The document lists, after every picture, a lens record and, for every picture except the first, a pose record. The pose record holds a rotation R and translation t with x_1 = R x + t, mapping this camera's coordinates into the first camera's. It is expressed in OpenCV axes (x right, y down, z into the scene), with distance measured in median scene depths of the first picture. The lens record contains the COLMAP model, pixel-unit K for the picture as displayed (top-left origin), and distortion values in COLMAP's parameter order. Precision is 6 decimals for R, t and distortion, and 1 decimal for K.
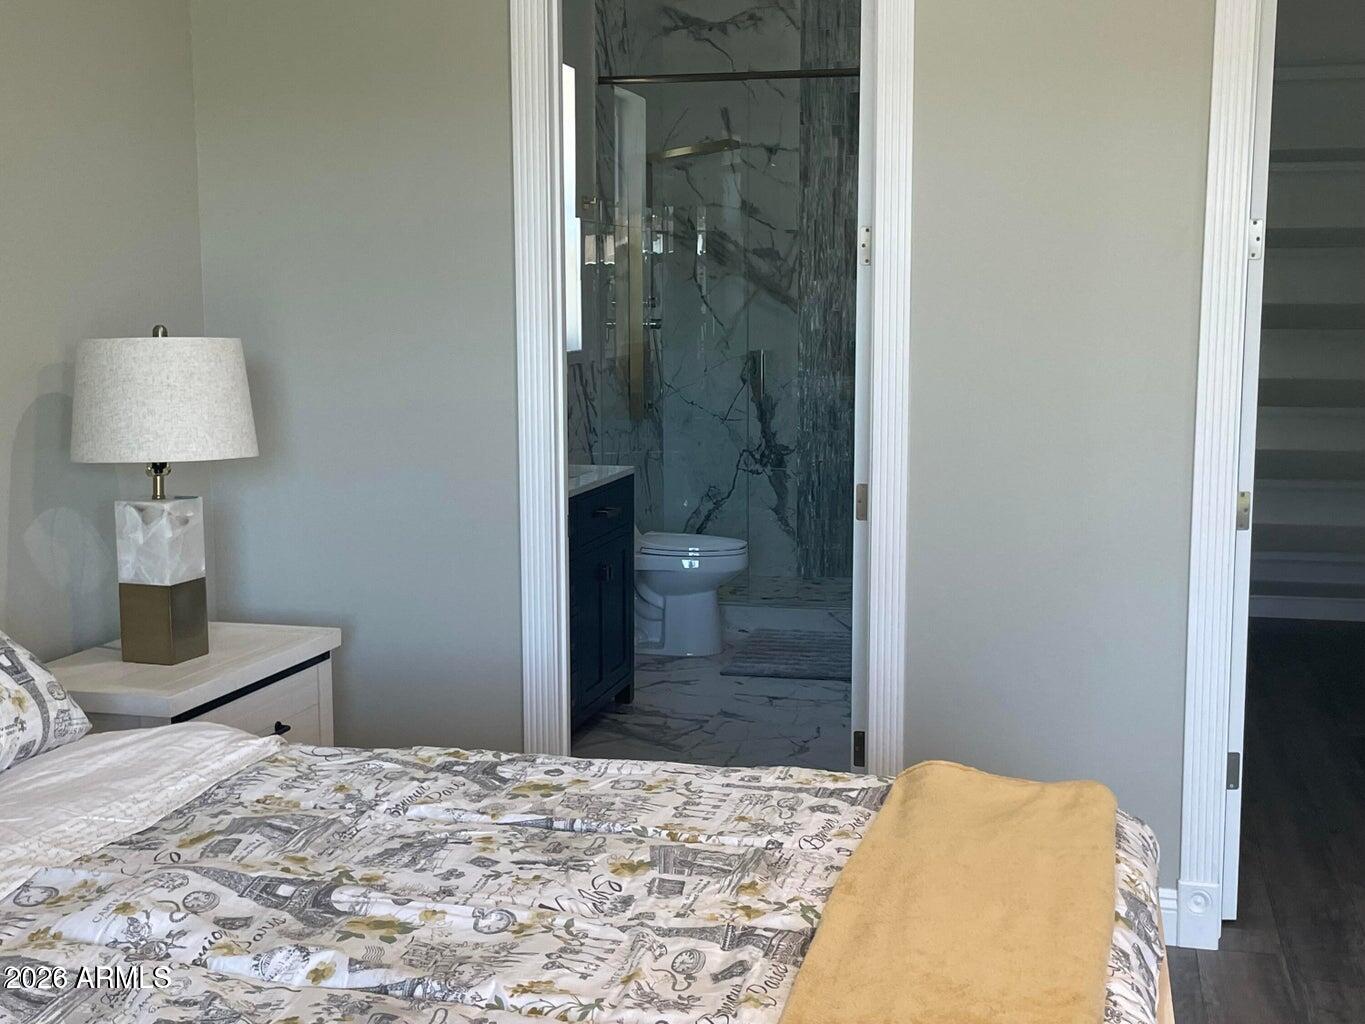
lens RADIAL K [[1702.2, 0, 685.3], [0, 1702.2, 513.6], [0, 0, 1]] dist [0.107374, 0.000000]
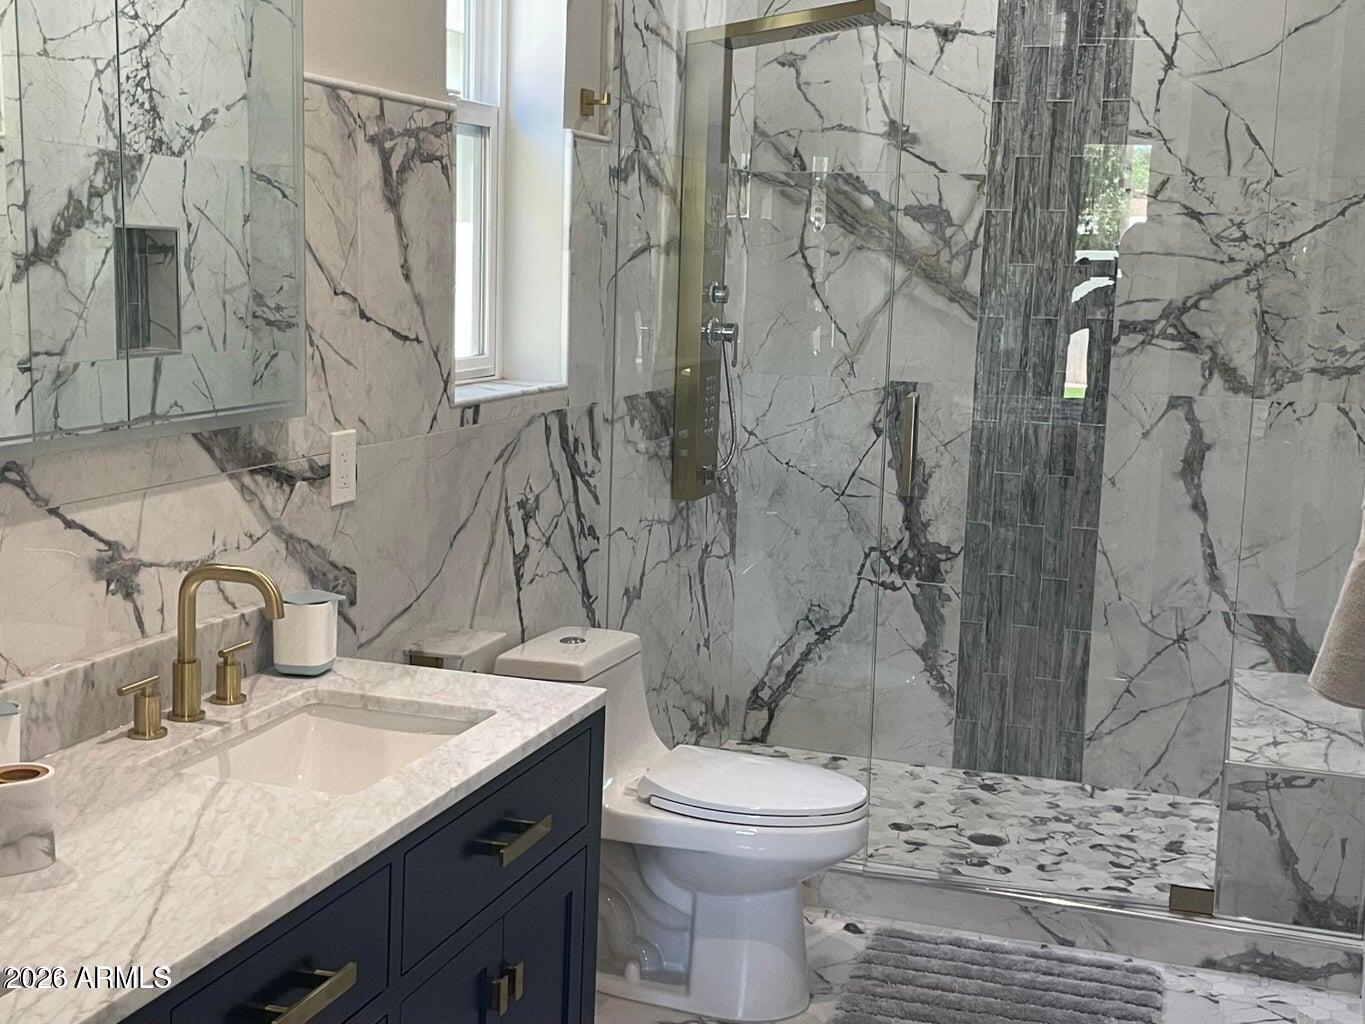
lens RADIAL K [[1702.2, 0, 678.4], [0, 1702.2, 511.9], [0, 0, 1]] dist [0.107374, 0.000000]
pose [[0.995544, 0.047253, -0.081608, 0.015336], [-0.045973, 0.998790, 0.017492, -0.057682], [0.082336, -0.013662, 0.996511, 0.410903]]
